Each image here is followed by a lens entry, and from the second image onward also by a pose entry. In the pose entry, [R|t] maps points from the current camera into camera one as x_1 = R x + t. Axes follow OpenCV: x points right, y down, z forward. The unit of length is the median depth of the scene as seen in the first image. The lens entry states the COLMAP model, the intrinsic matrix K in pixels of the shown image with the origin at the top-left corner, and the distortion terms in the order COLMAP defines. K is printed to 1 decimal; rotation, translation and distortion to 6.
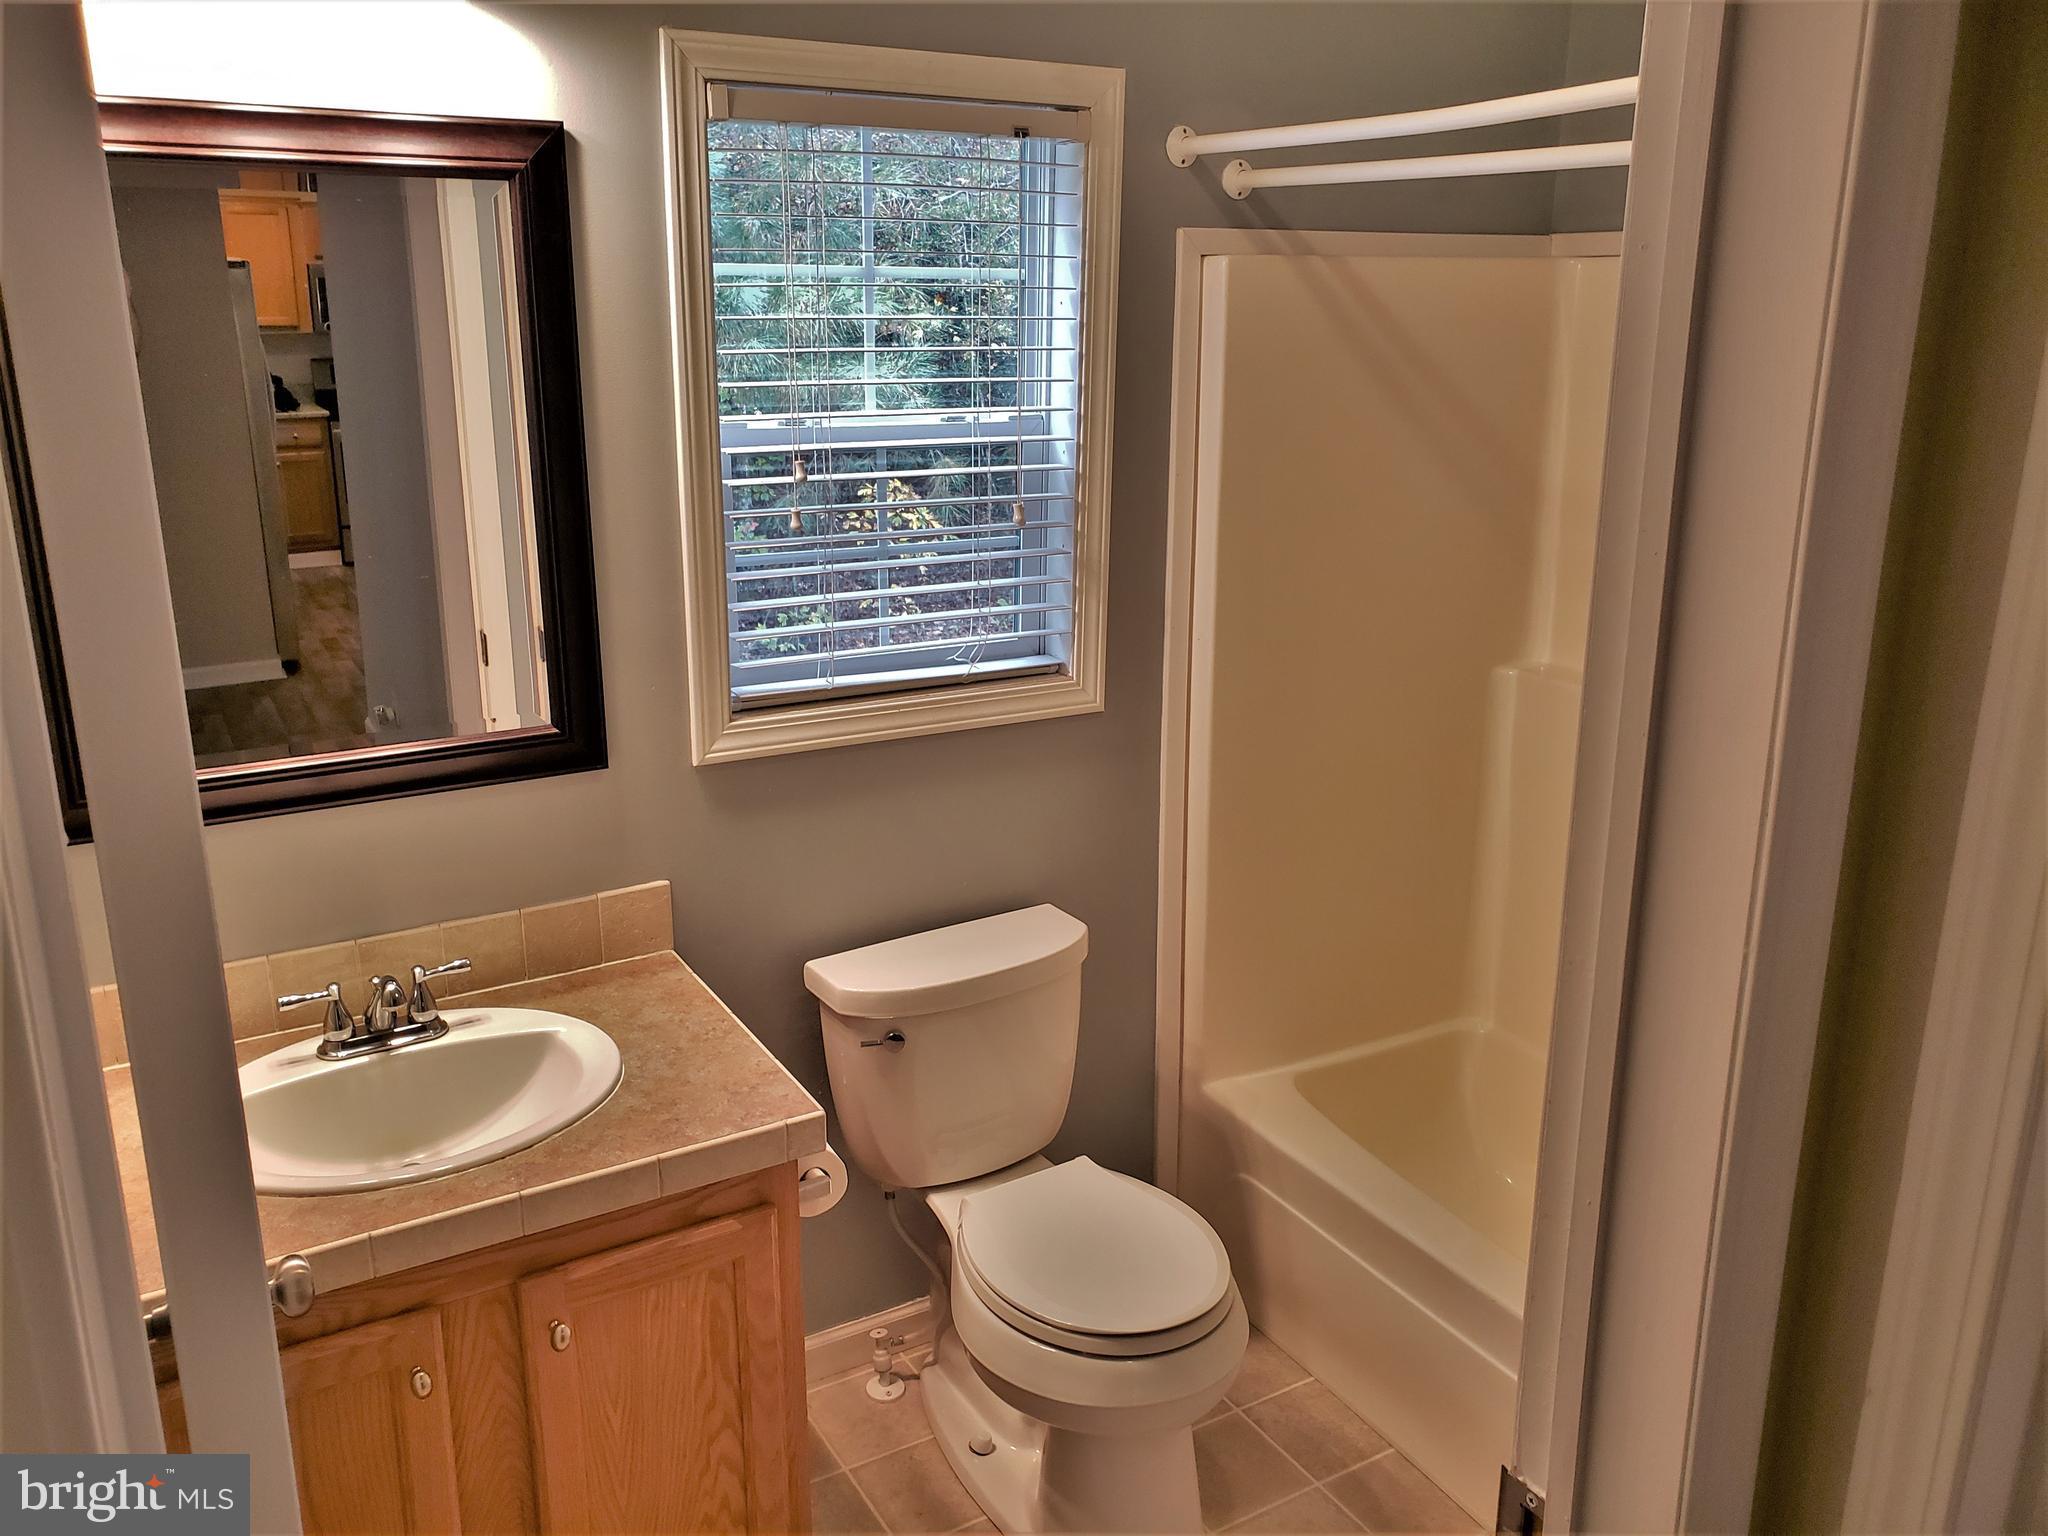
lens RADIAL K [[1606.9, 0, 1009.1], [0, 1606.9, 766.9], [0, 0, 1]] dist [0.010921, 0.008071]
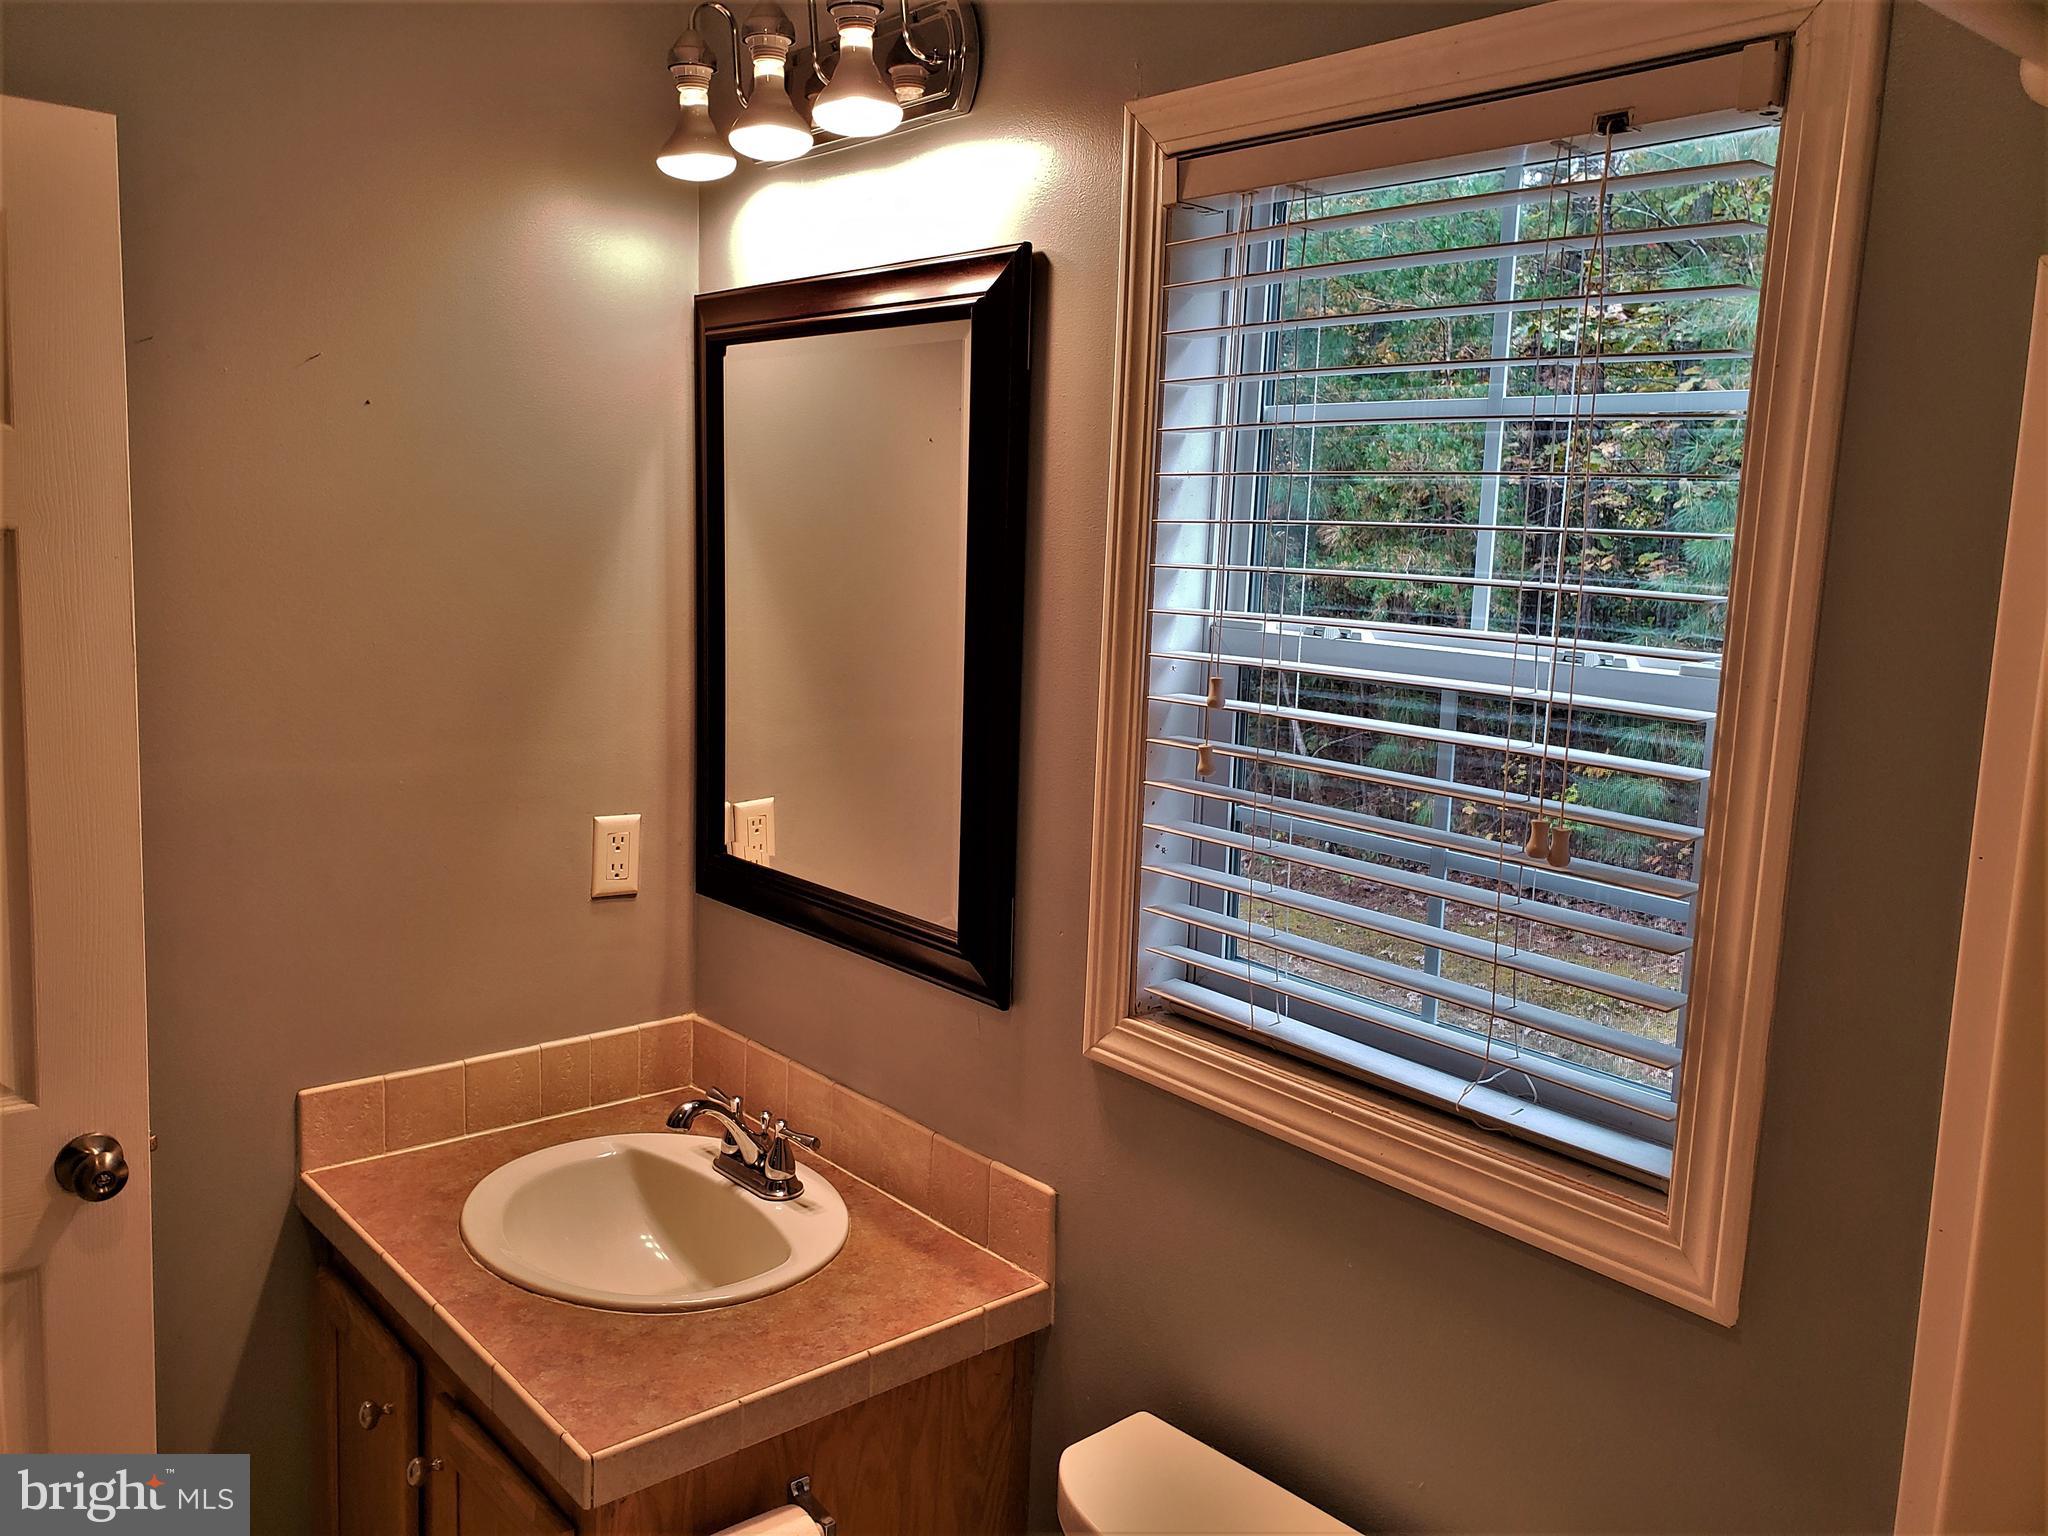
lens RADIAL K [[1606.9, 0, 1009.1], [0, 1606.9, 766.9], [0, 0, 1]] dist [0.010921, 0.008071]
pose [[0.173174, 0.149412, -0.973492, 0.505607], [-0.308653, 0.946867, 0.090419, -0.185554], [0.935278, 0.284813, 0.210089, 0.773844]]
